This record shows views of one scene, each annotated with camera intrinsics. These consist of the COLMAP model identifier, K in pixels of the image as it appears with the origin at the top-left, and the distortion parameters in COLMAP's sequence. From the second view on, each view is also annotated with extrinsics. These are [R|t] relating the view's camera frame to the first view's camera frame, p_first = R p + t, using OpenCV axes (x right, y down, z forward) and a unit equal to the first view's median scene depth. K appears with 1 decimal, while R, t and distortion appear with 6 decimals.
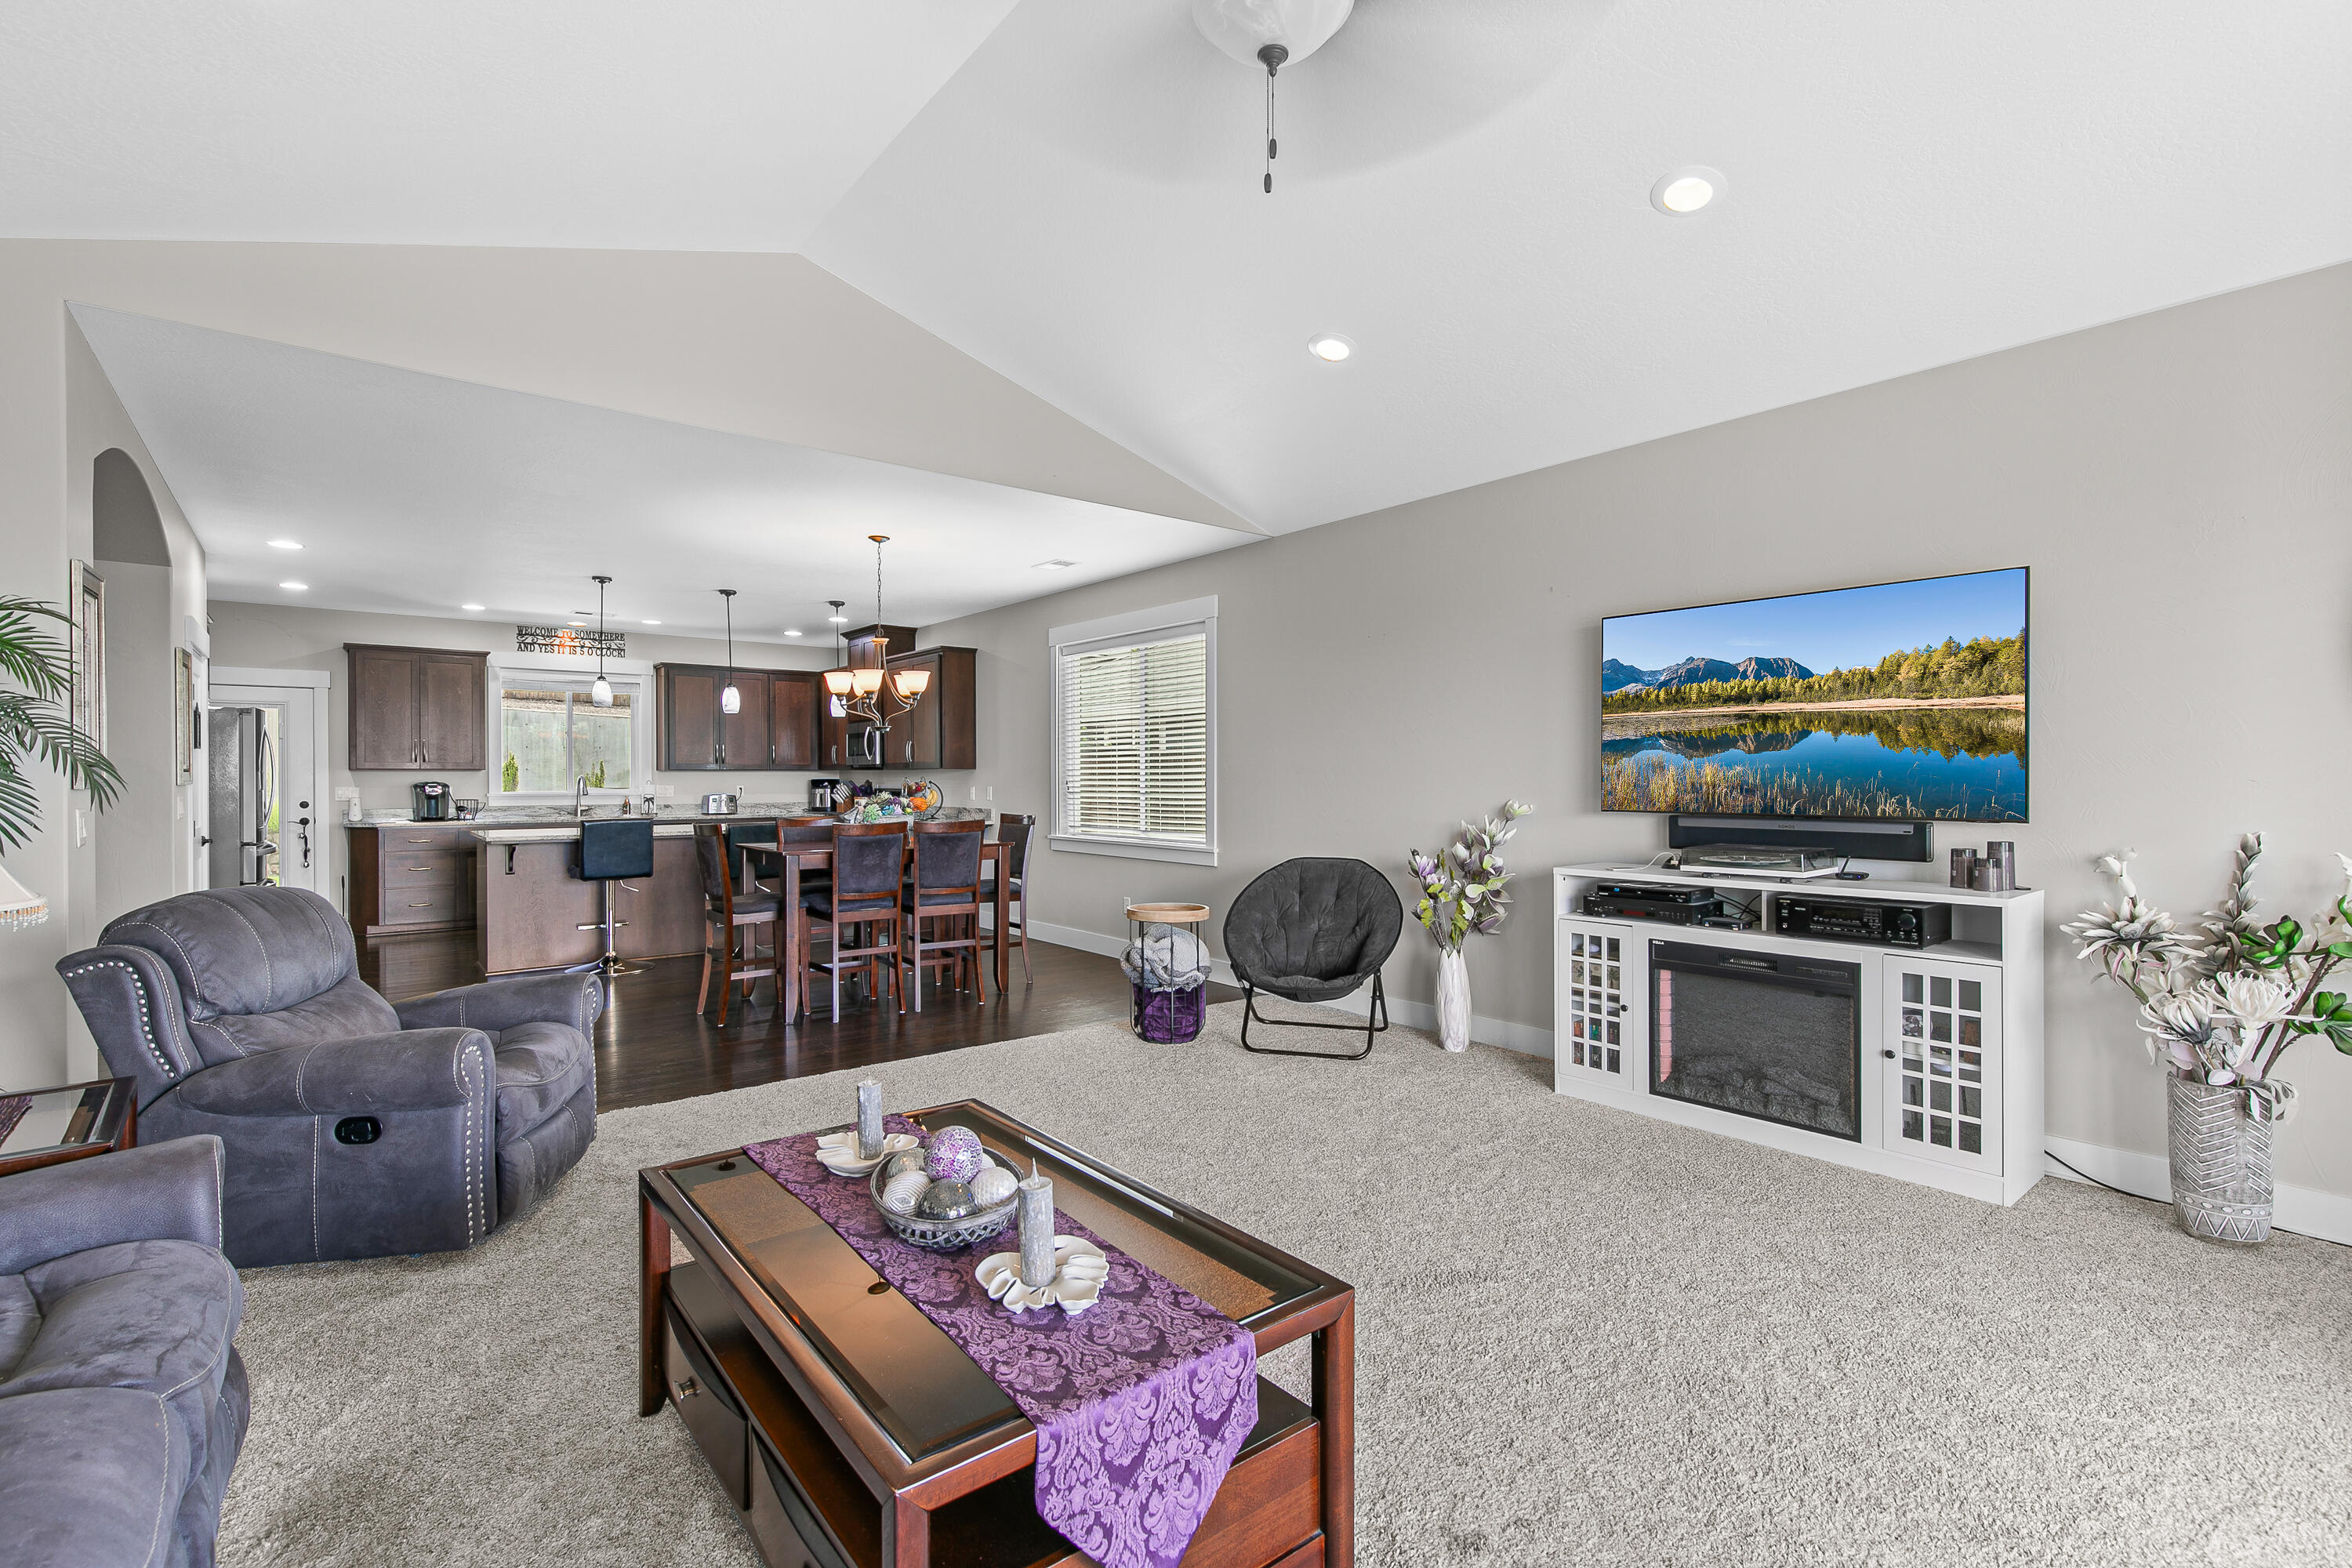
lens RADIAL K [[1085.0, 0, 1176.0], [0, 1085.0, 784.0], [0, 0, 1]] dist [0.020855, -0.000283]
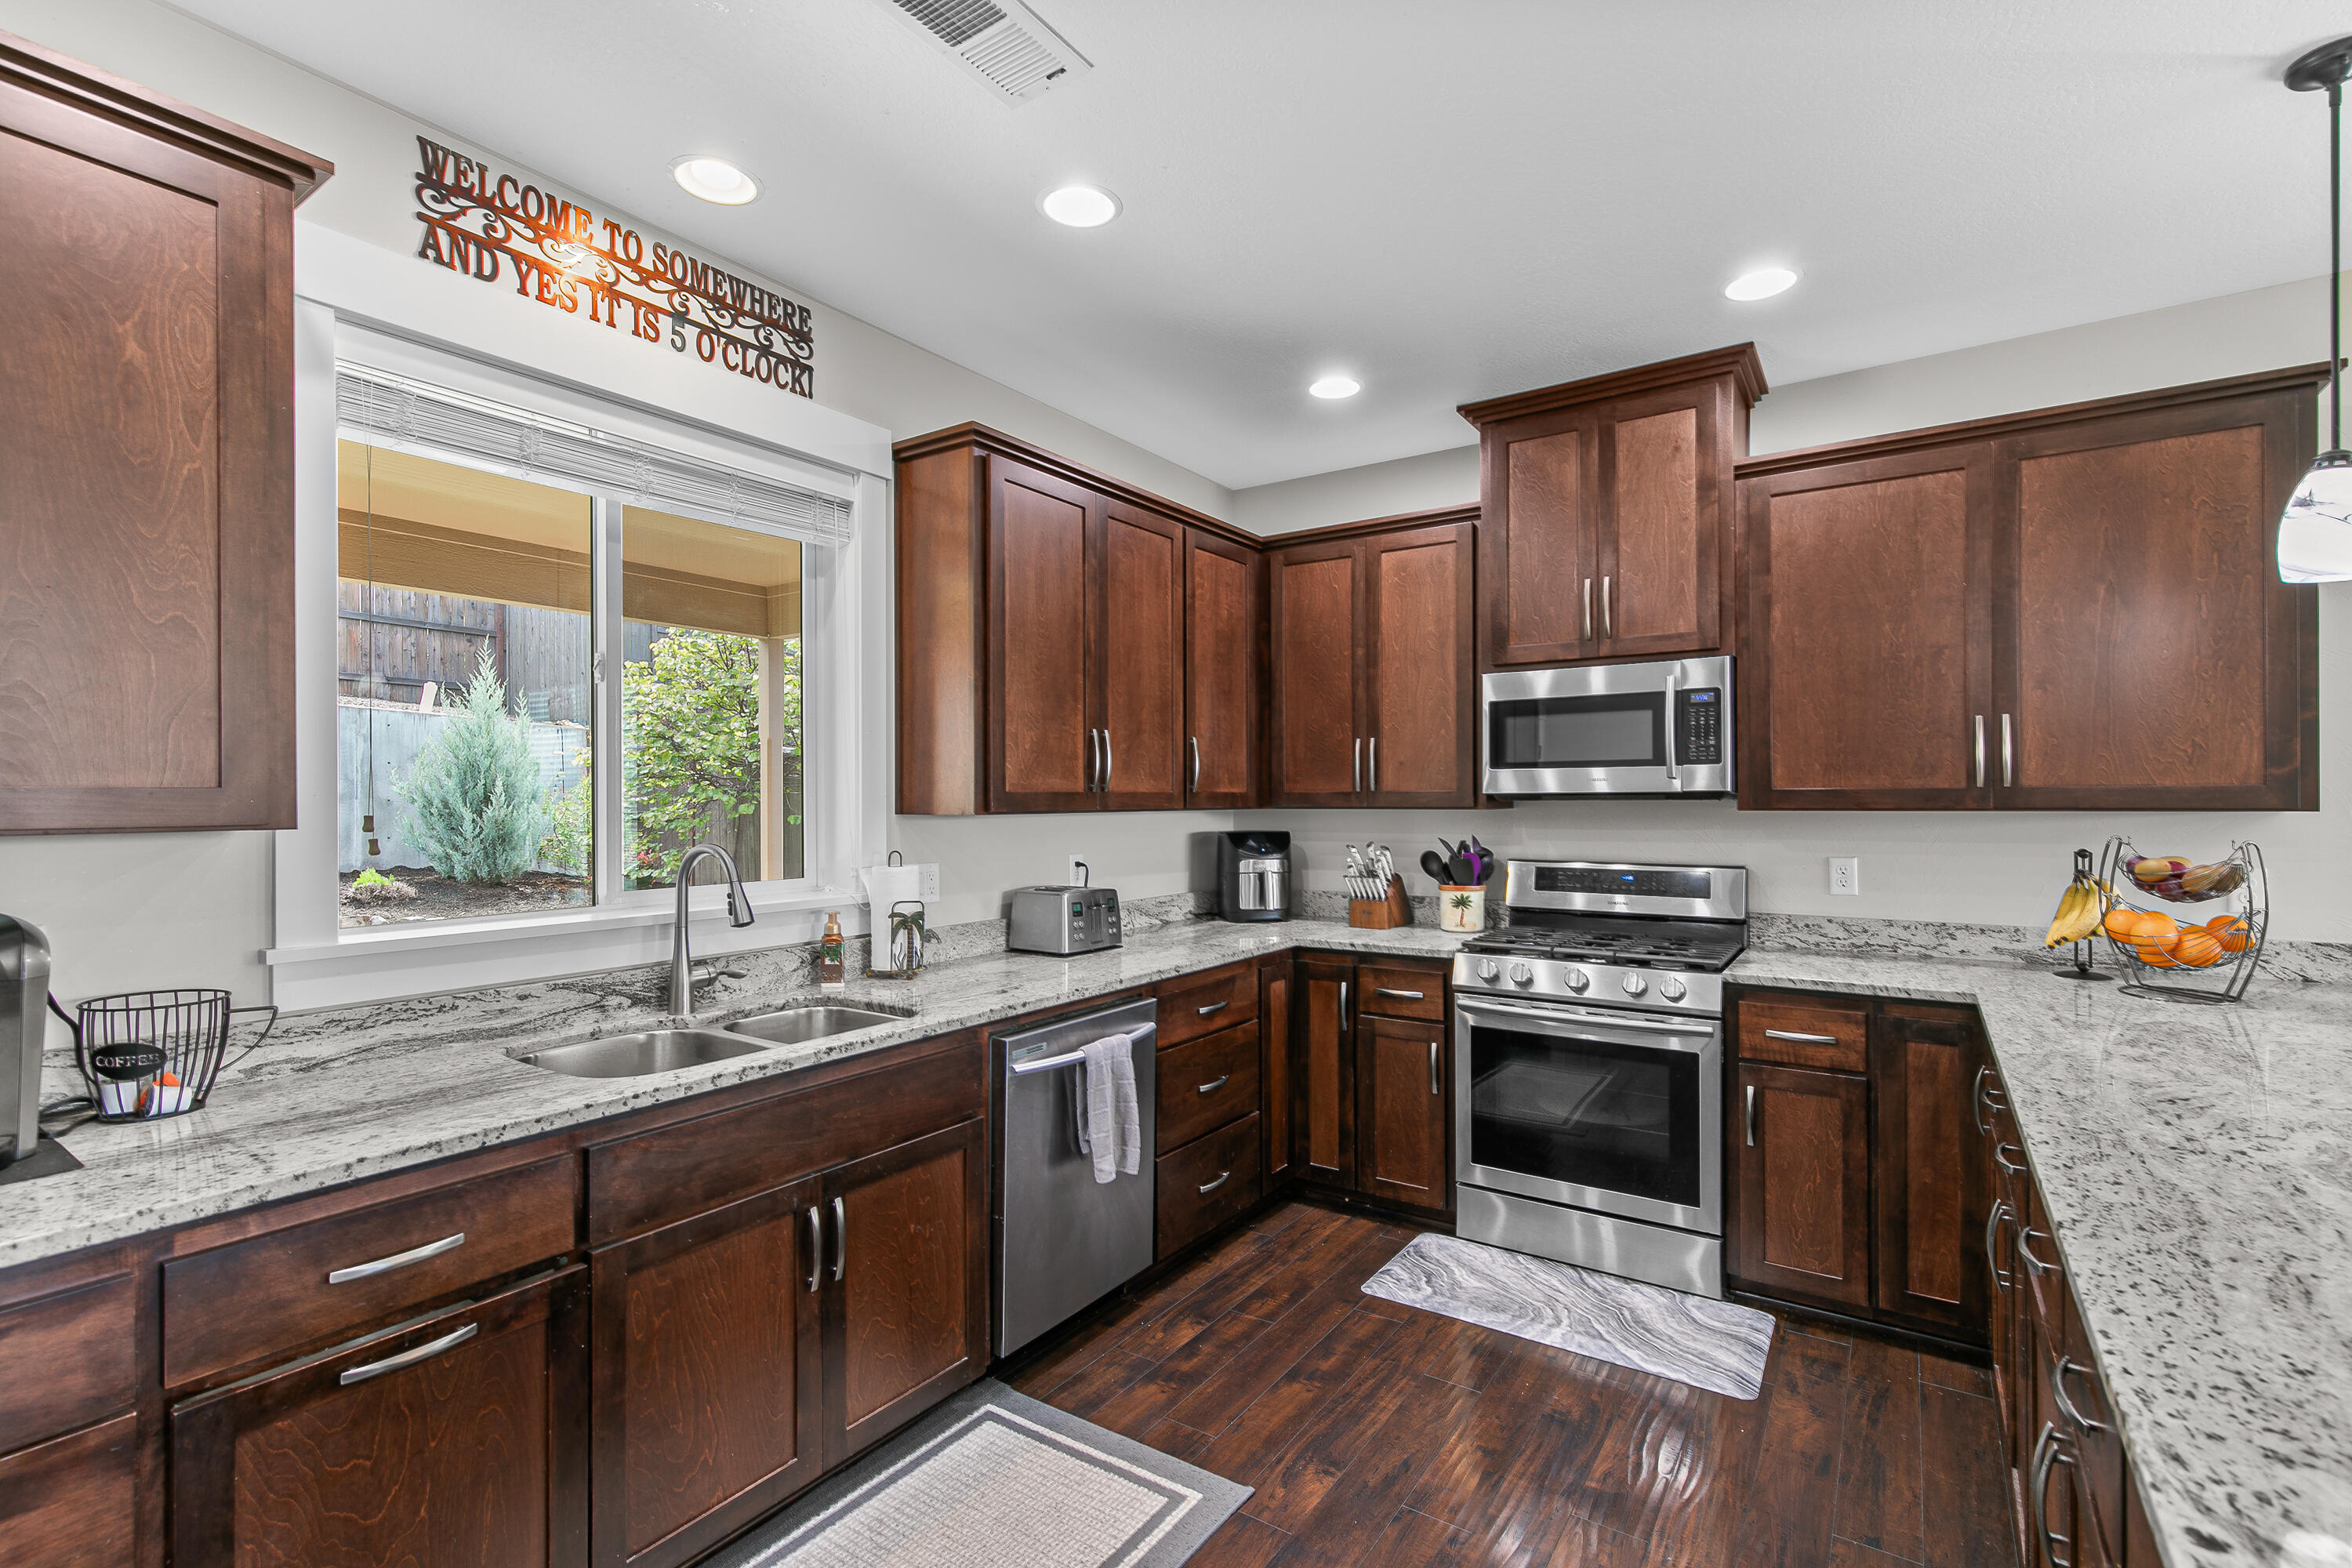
lens RADIAL K [[1060.6, 0, 1180.9], [0, 1060.6, 799.4], [0, 0, 1]] dist [0.003491, 0.000124]
pose [[0.951167, -0.003113, 0.308663, -0.547003], [0.005612, 0.999958, -0.007209, -0.015628], [-0.308627, 0.008590, 0.951144, 0.790853]]
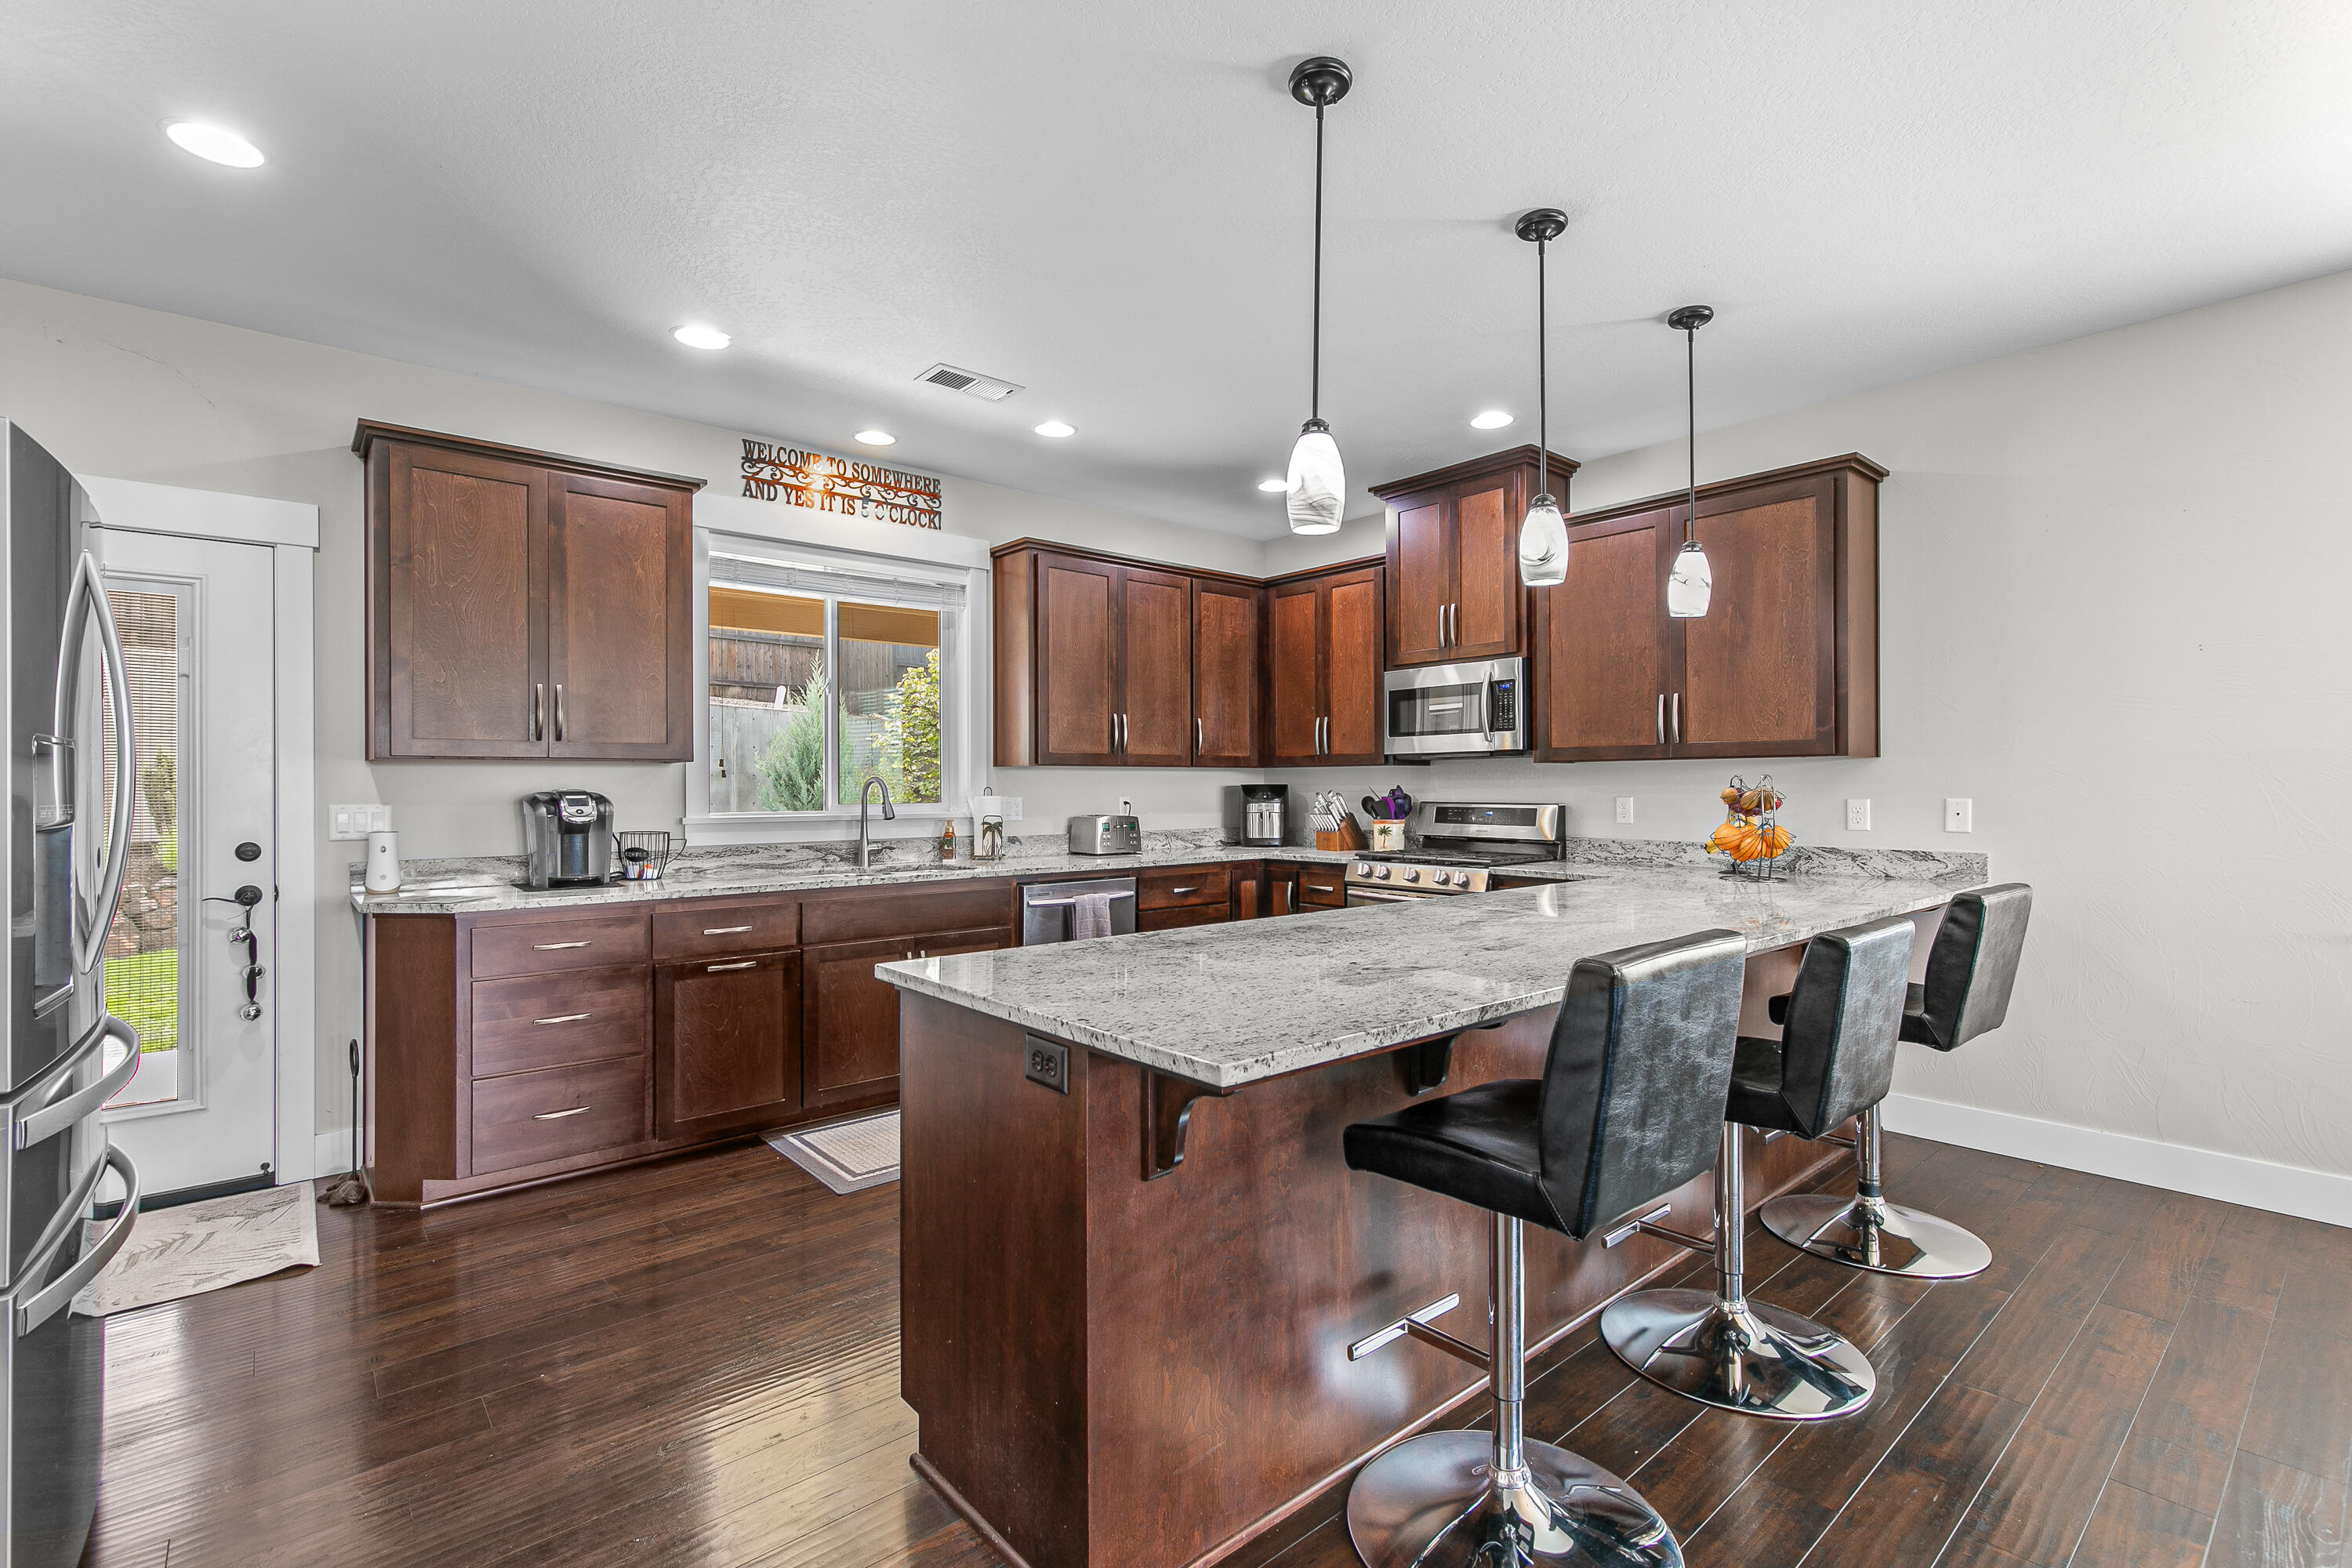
lens RADIAL K [[1056.0, 0, 1182.2], [0, 1056.0, 786.0], [0, 0, 1]] dist [0.009435, -0.000163]
pose [[0.998705, -0.002344, 0.050815, -0.463416], [0.002689, 0.999974, -0.006716, -0.000436], [-0.050798, 0.006844, 0.998686, 0.583675]]
